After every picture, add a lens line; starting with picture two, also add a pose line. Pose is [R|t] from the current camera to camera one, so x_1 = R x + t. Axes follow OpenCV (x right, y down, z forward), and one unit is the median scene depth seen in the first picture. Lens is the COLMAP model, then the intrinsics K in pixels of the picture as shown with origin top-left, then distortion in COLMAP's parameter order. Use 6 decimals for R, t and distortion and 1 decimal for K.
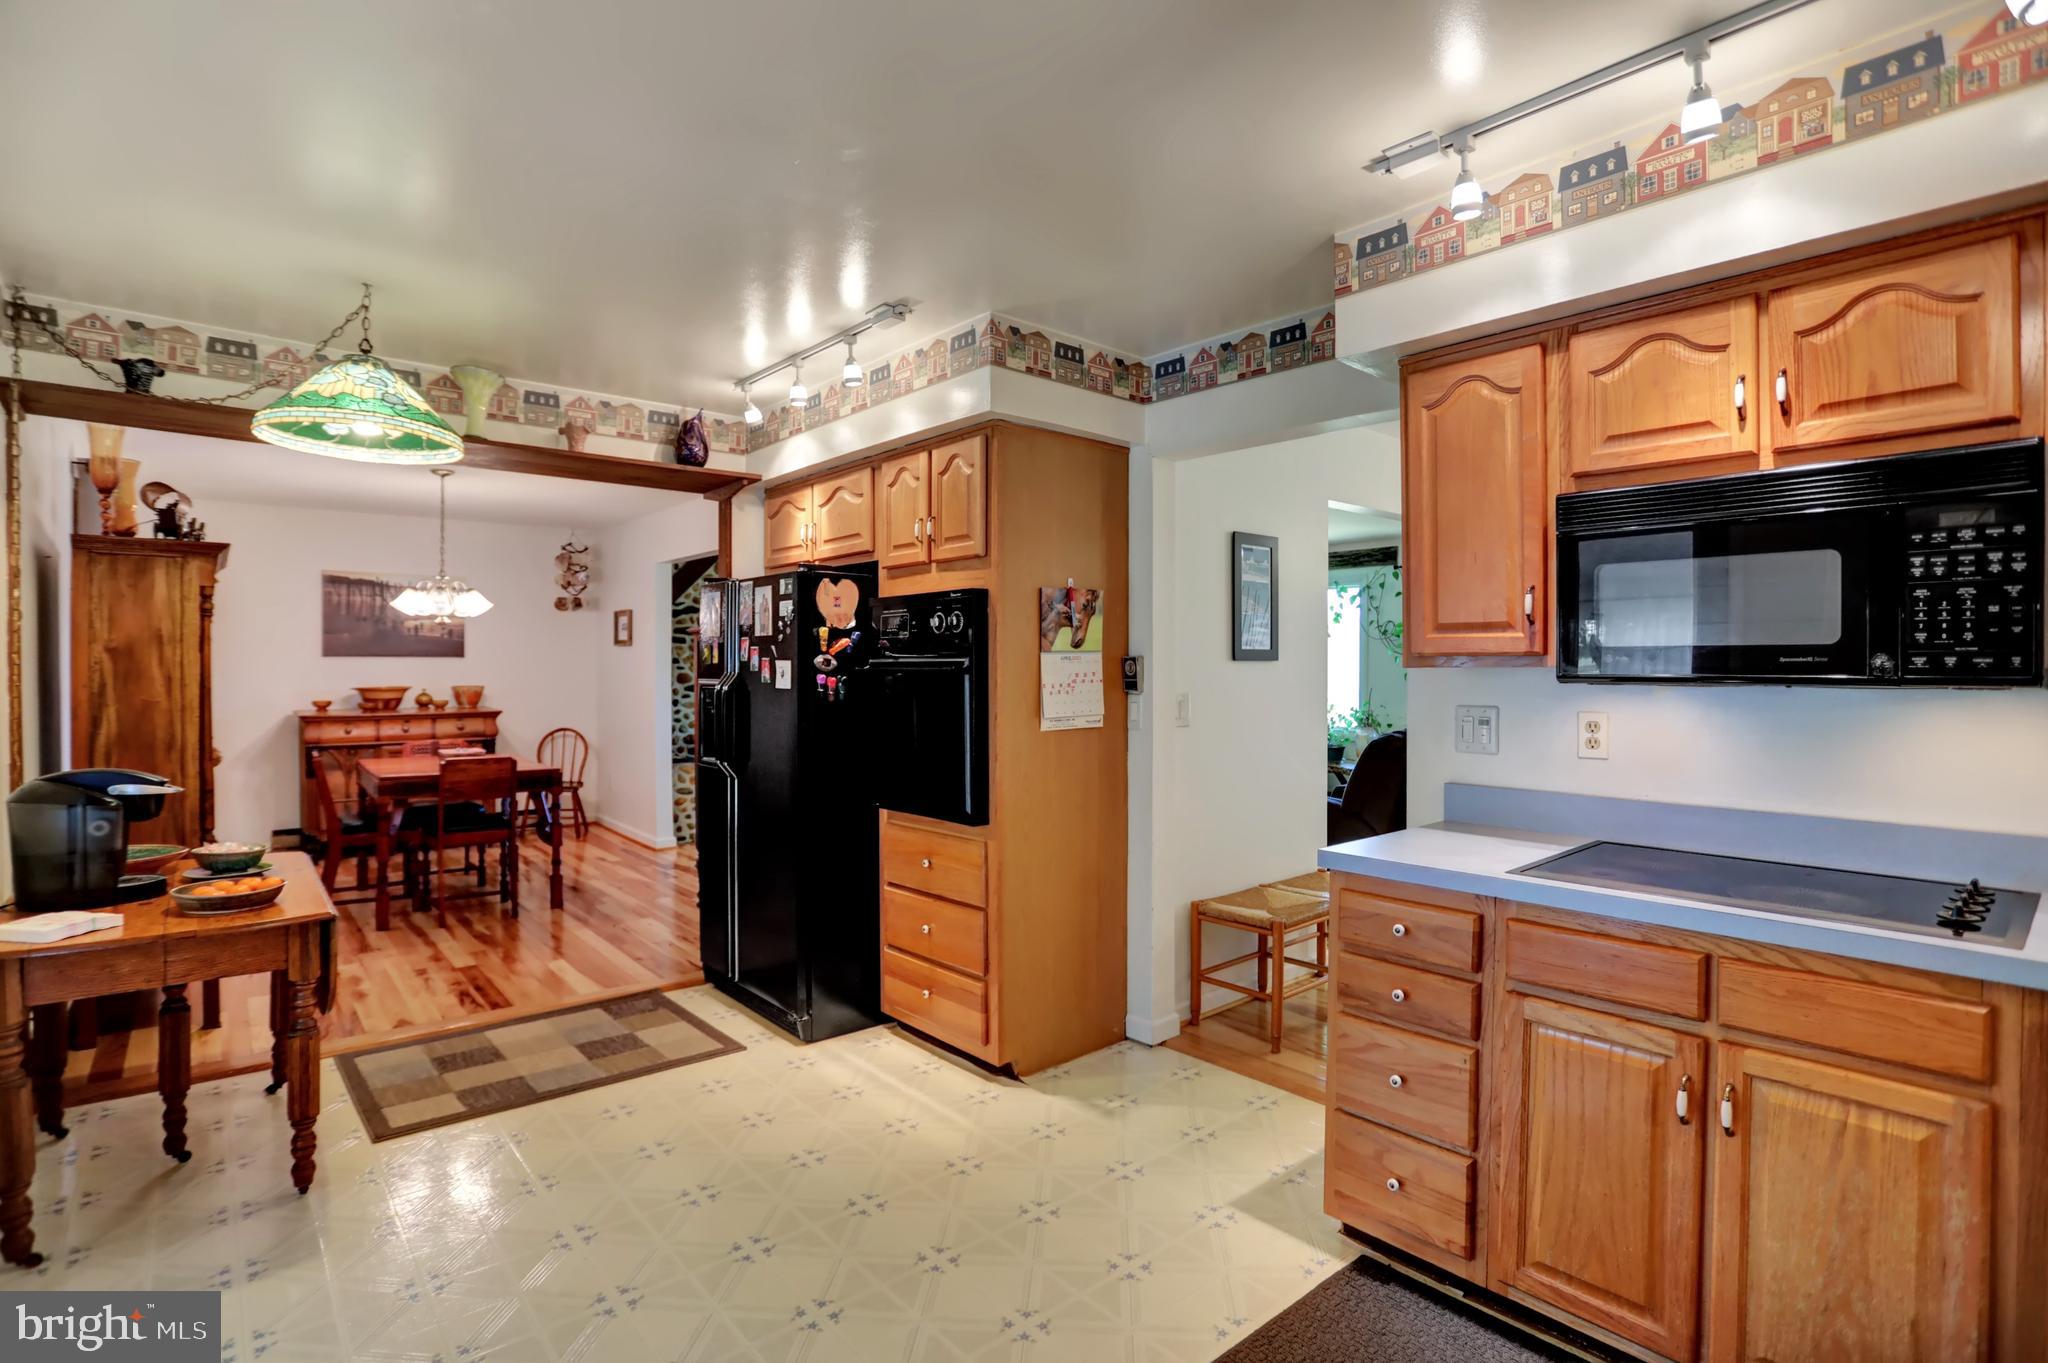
lens RADIAL K [[998.3, 0, 1003.9], [0, 998.3, 675.2], [0, 0, 1]] dist [-0.037929, 0.000058]
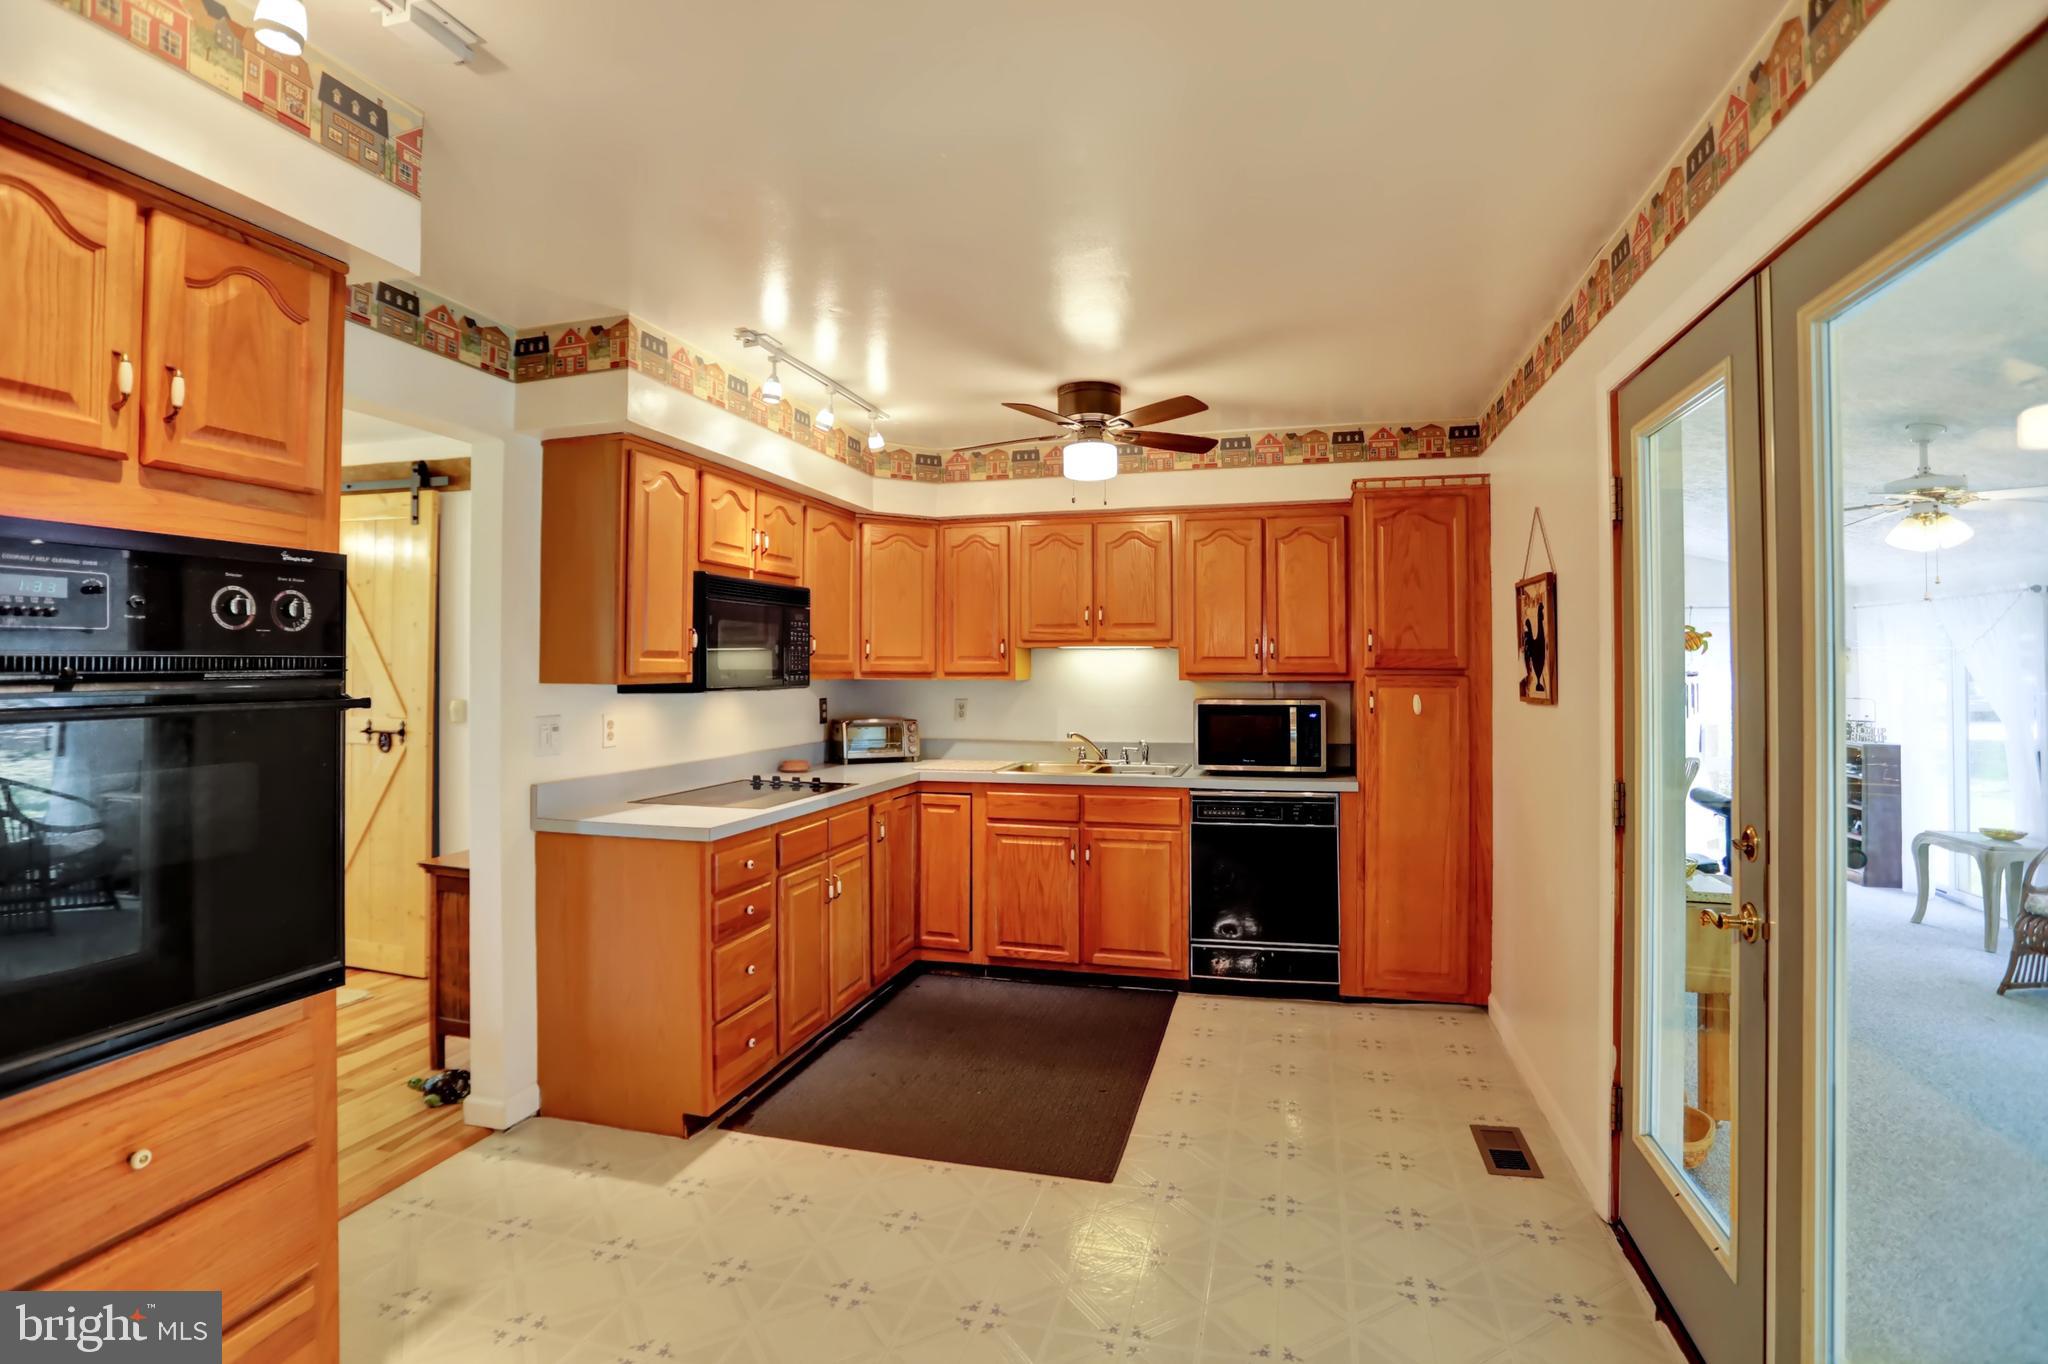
lens RADIAL K [[1012.6, 0, 1032.0], [0, 1012.6, 652.0], [0, 0, 1]] dist [-0.058202, 0.000556]
pose [[-0.580039, 0.011084, 0.814513, -0.945619], [0.005778, 0.999938, -0.009492, -0.035105], [-0.814568, -0.000800, -0.580067, 1.374442]]
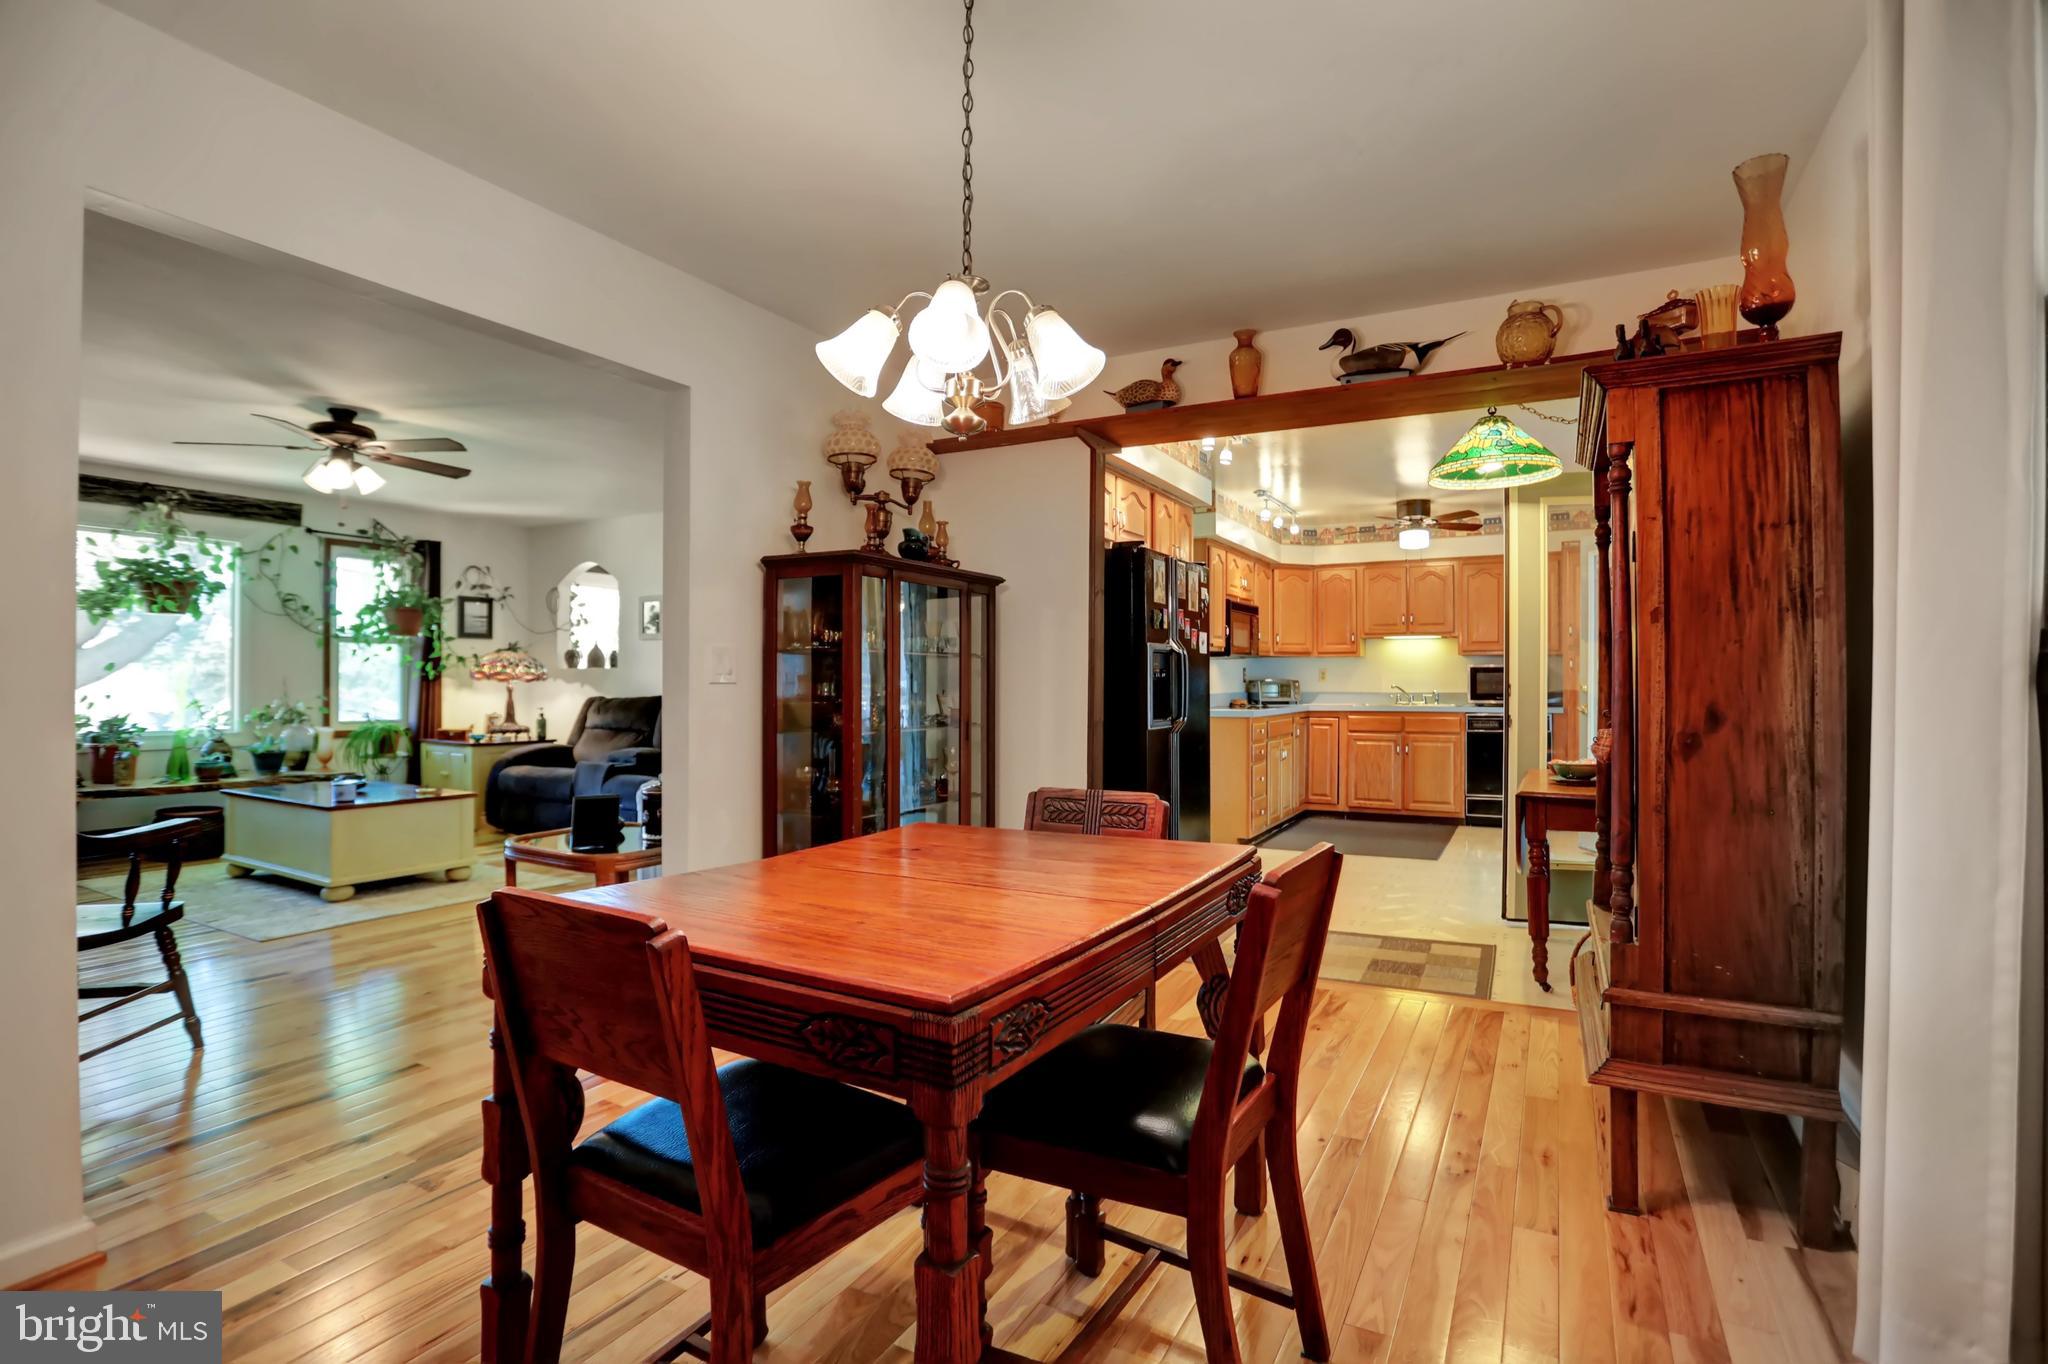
lens RADIAL K [[994.4, 0, 1031.3], [0, 994.4, 672.5], [0, 0, 1]] dist [-0.066342, 0.028100]
pose [[-0.373575, 0.002267, 0.927597, -2.093037], [0.003632, 0.999993, -0.000981, 0.059812], [-0.927593, 0.003003, -0.373581, 2.623246]]
